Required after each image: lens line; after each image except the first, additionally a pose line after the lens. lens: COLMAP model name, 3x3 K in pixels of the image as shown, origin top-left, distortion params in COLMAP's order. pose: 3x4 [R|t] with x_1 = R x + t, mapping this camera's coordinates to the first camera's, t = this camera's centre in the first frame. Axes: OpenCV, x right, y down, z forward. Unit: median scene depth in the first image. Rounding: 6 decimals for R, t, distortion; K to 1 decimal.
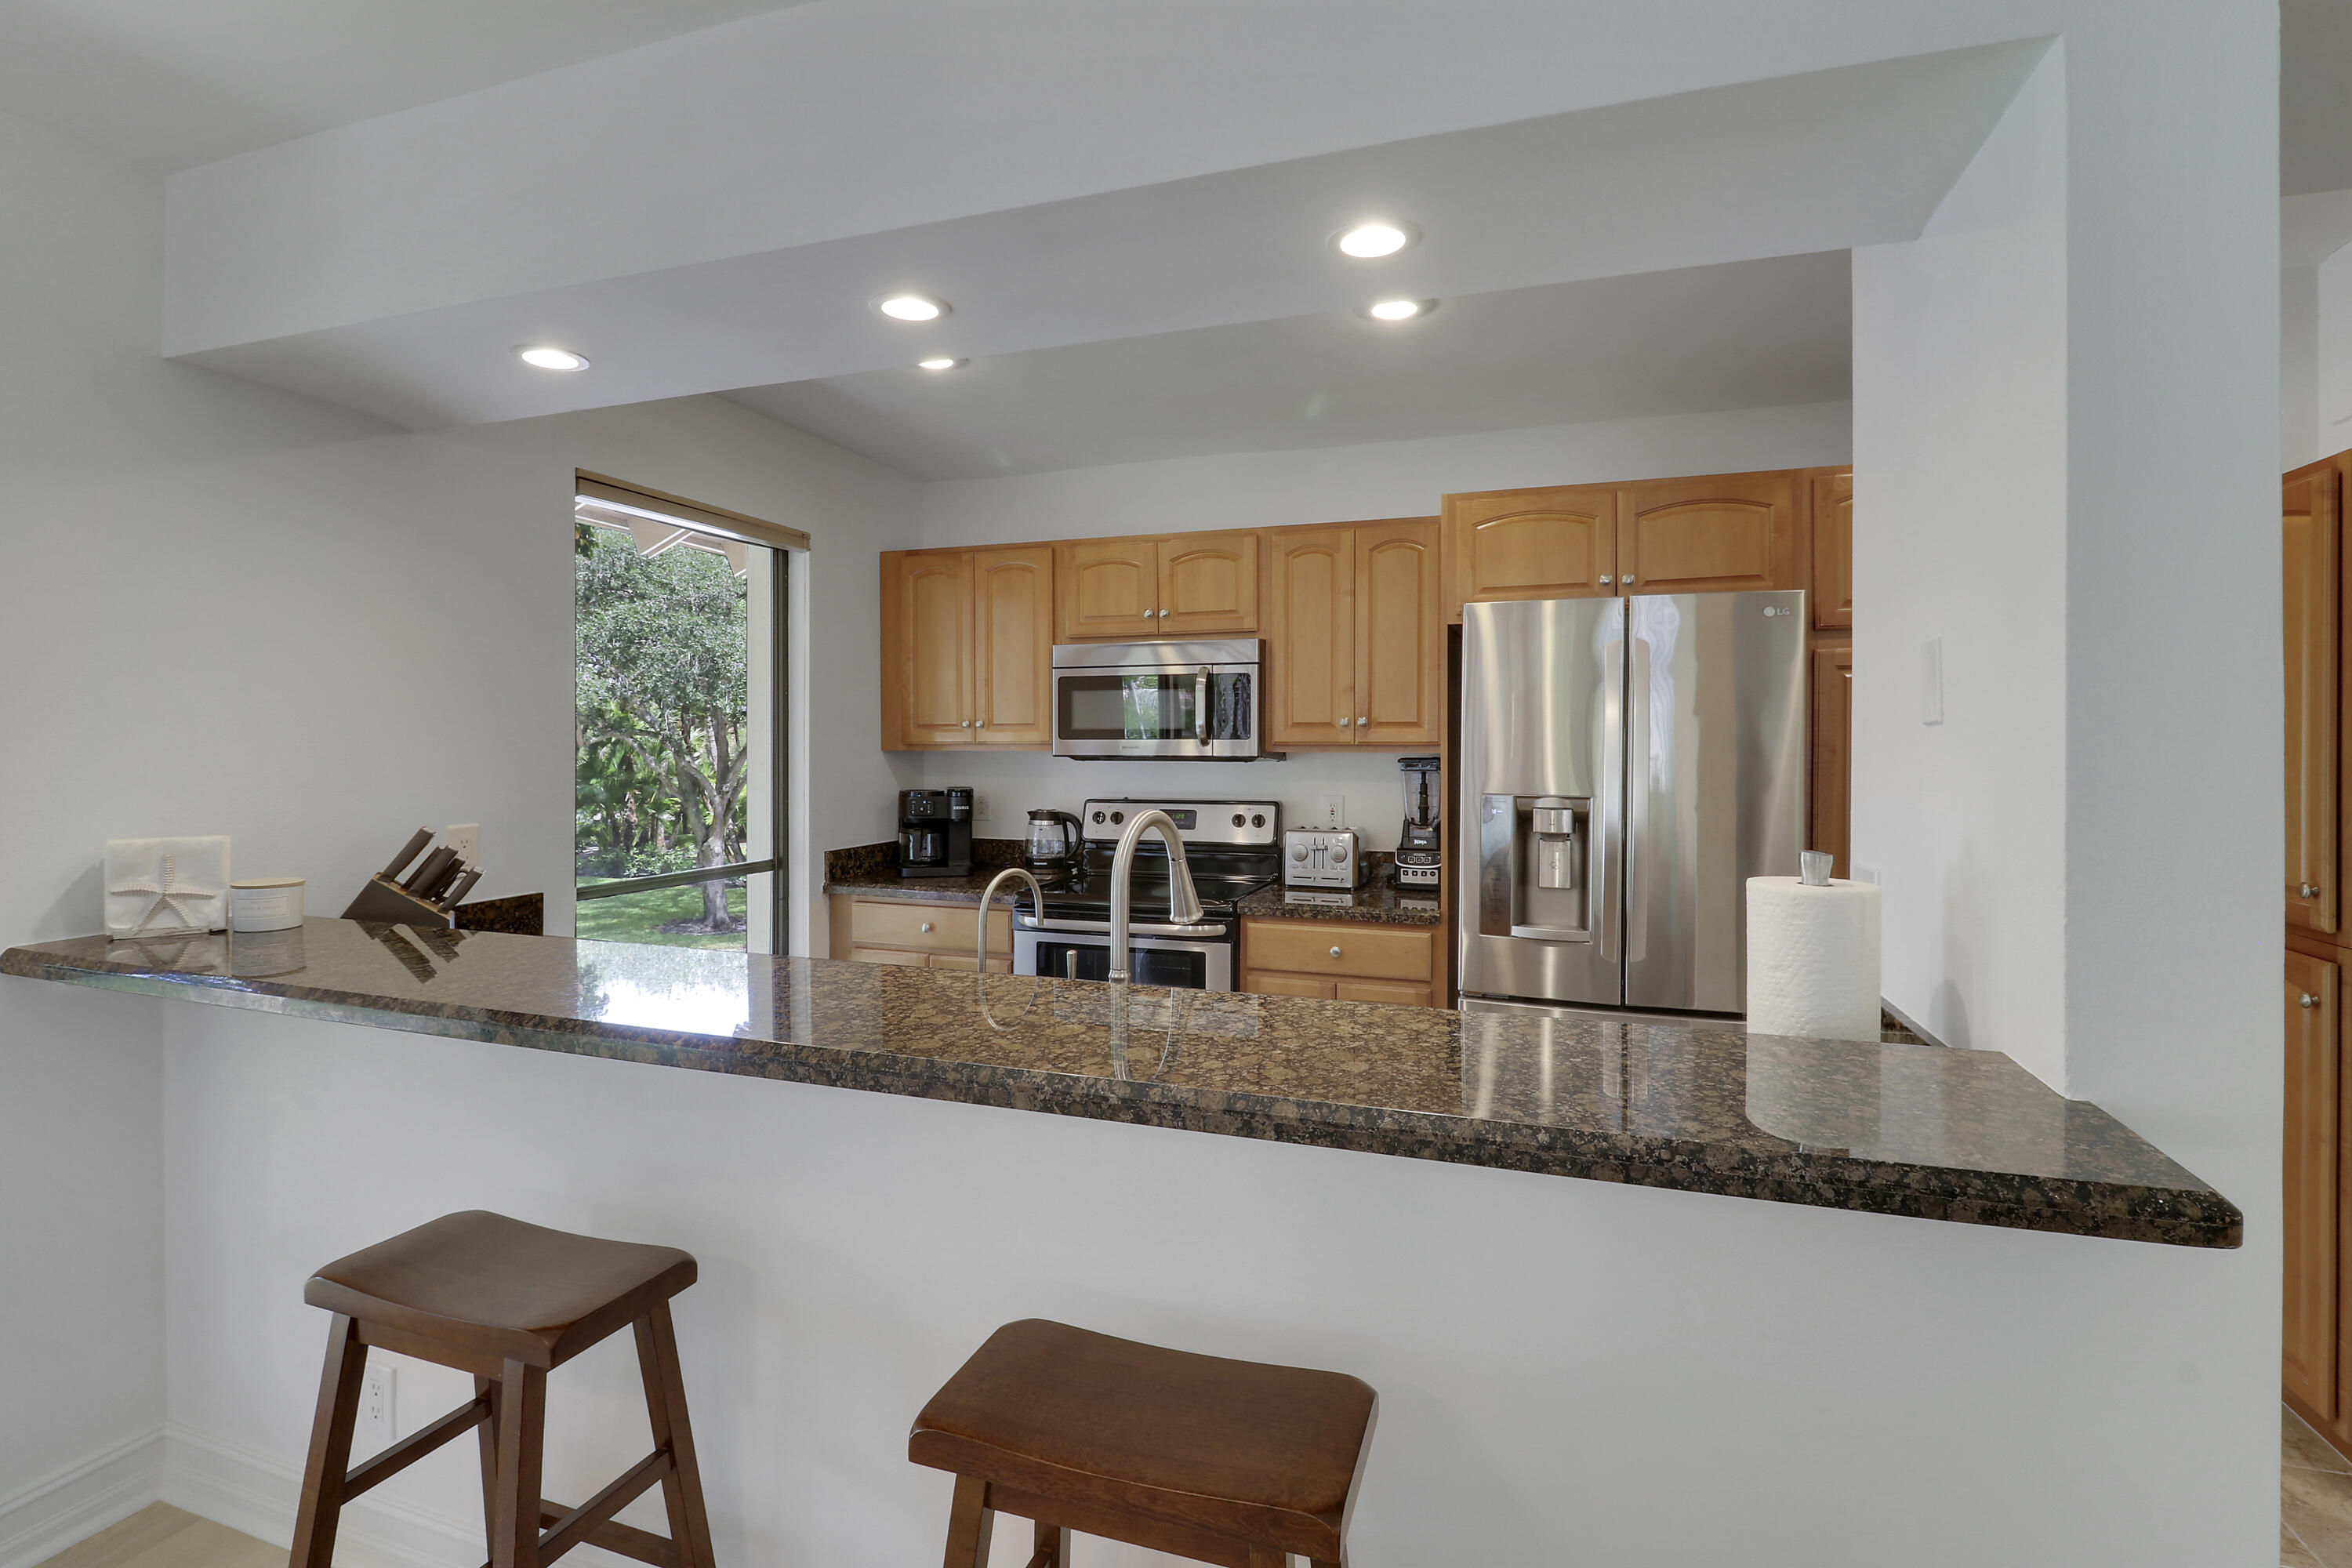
lens RADIAL K [[1081.5, 0, 1167.0], [0, 1081.5, 732.6], [0, 0, 1]] dist [0.000738, -0.000187]
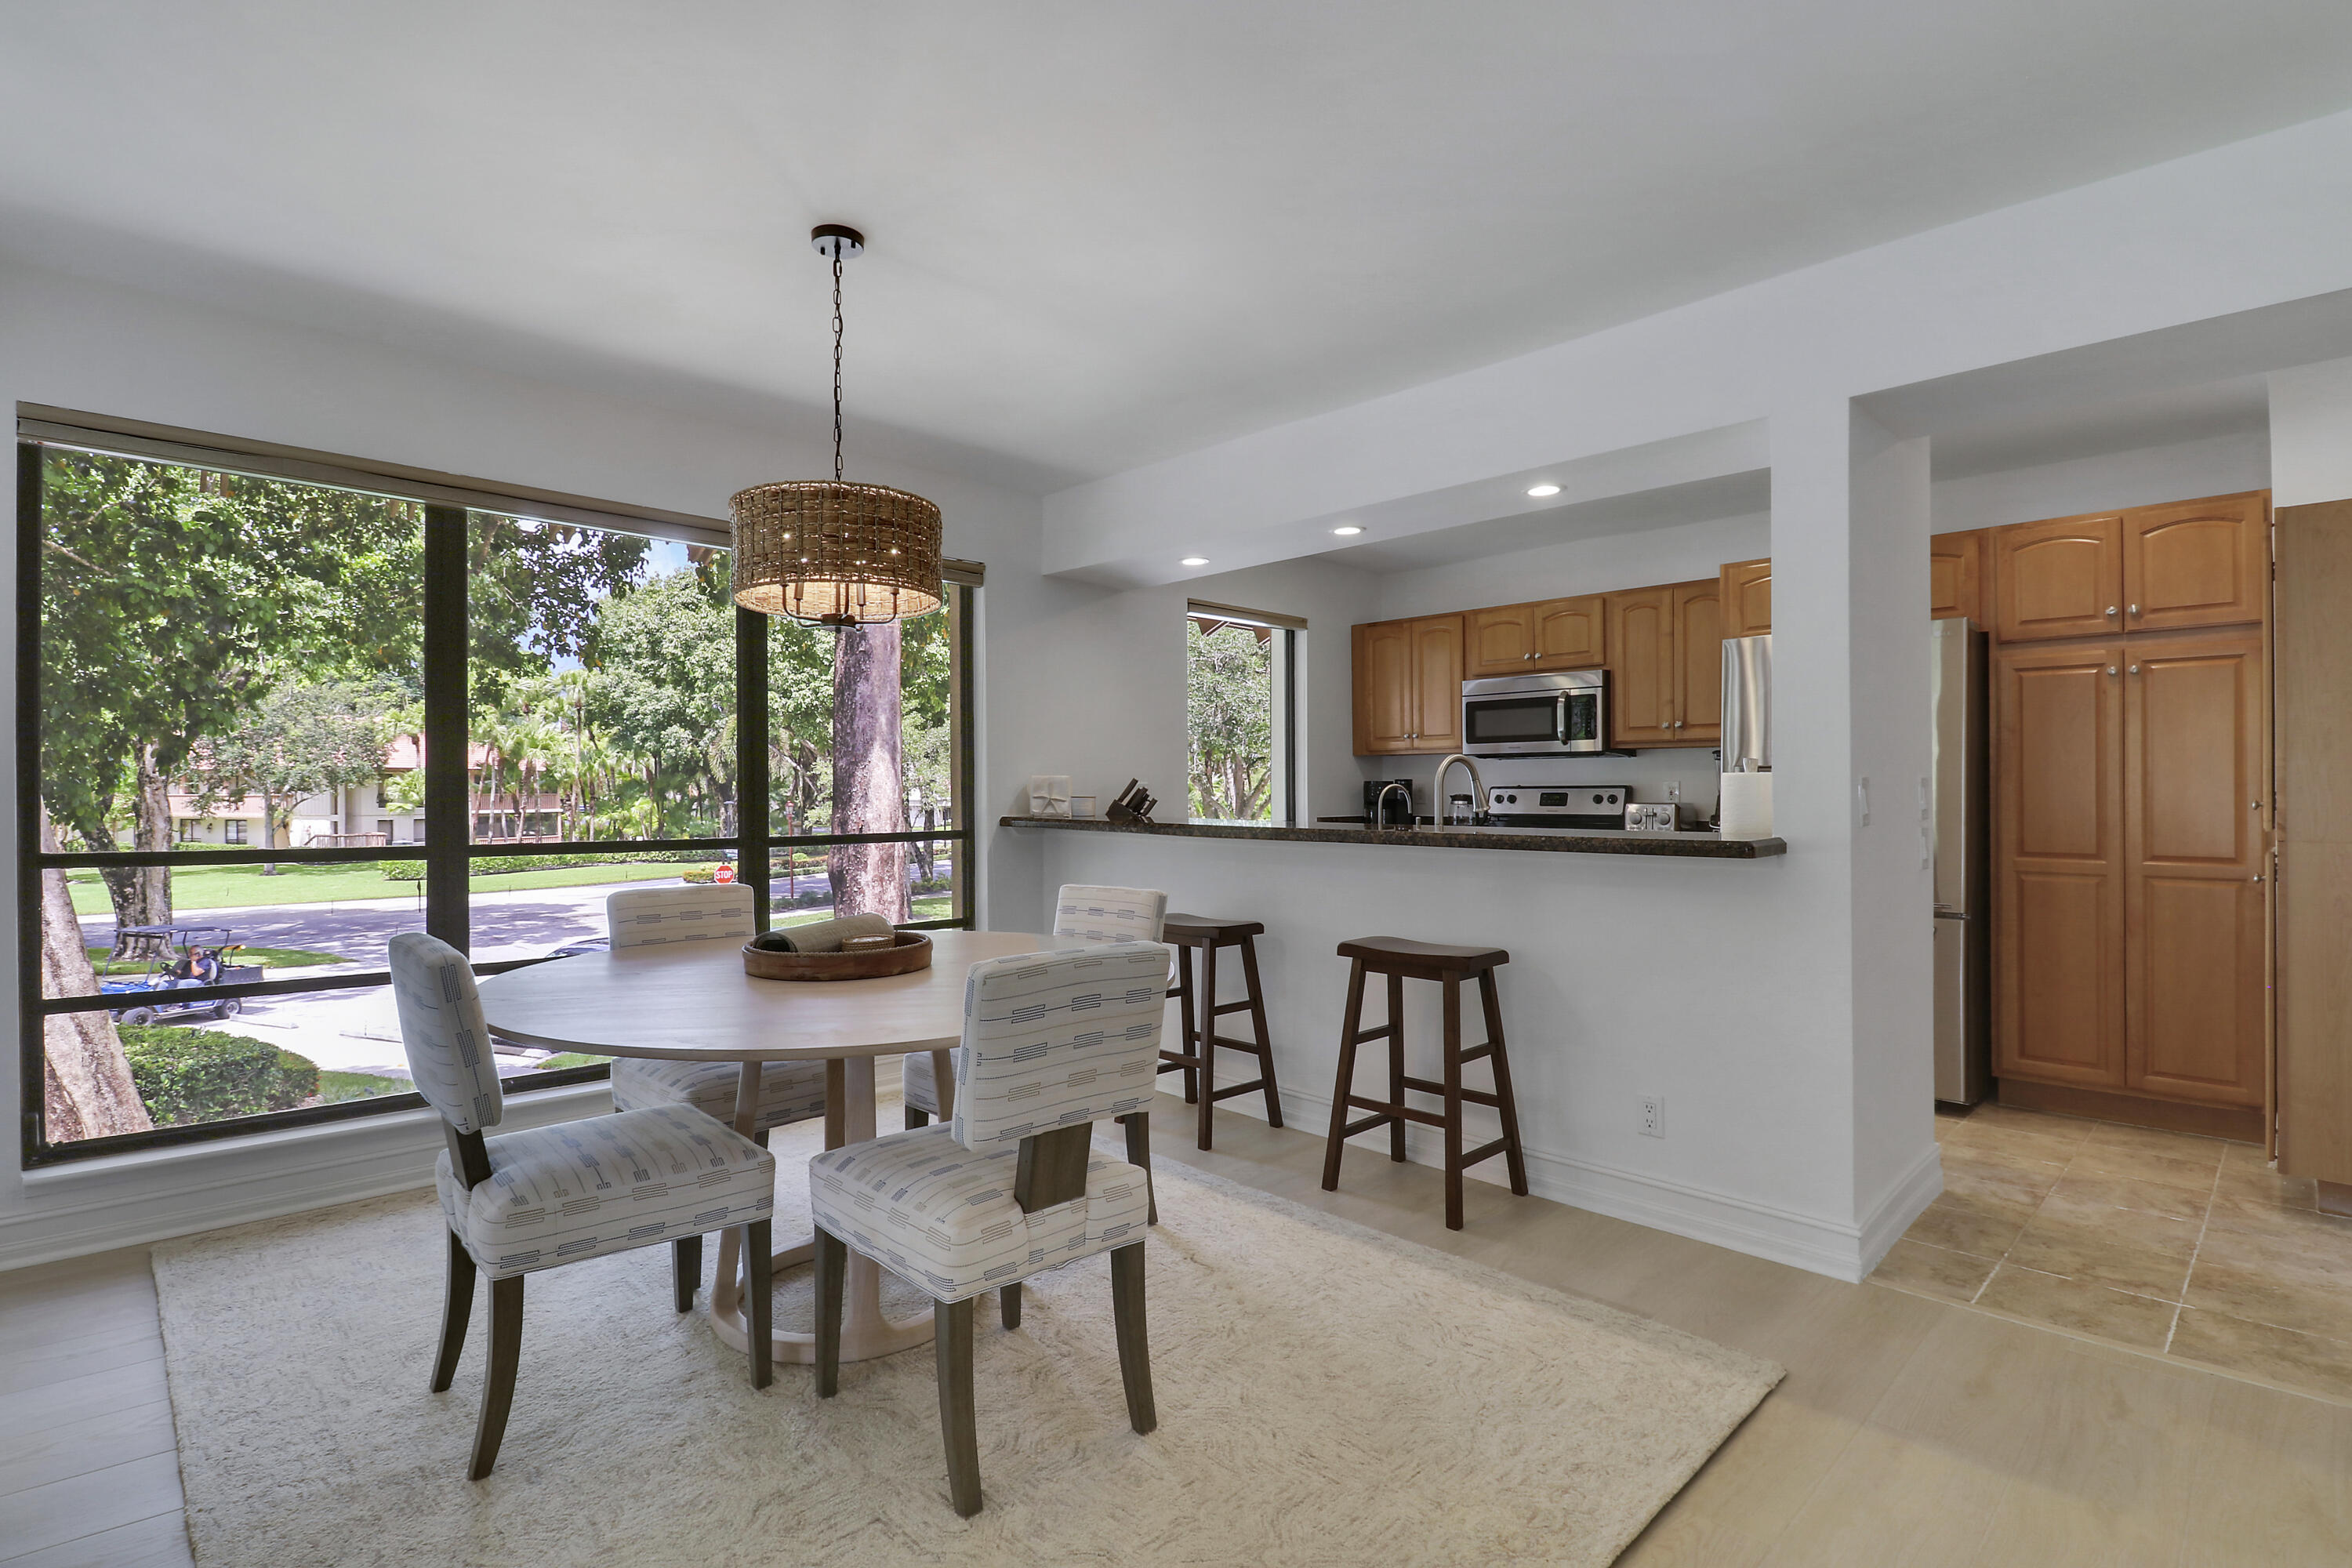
lens RADIAL K [[1113.4, 0, 1176.0], [0, 1113.4, 784.0], [0, 0, 1]] dist [0.000057, -0.000981]
pose [[0.904083, -0.005529, -0.427322, 0.196057], [0.006038, 0.999982, -0.000162, 0.060475], [0.427315, -0.002434, 0.904100, -0.570132]]
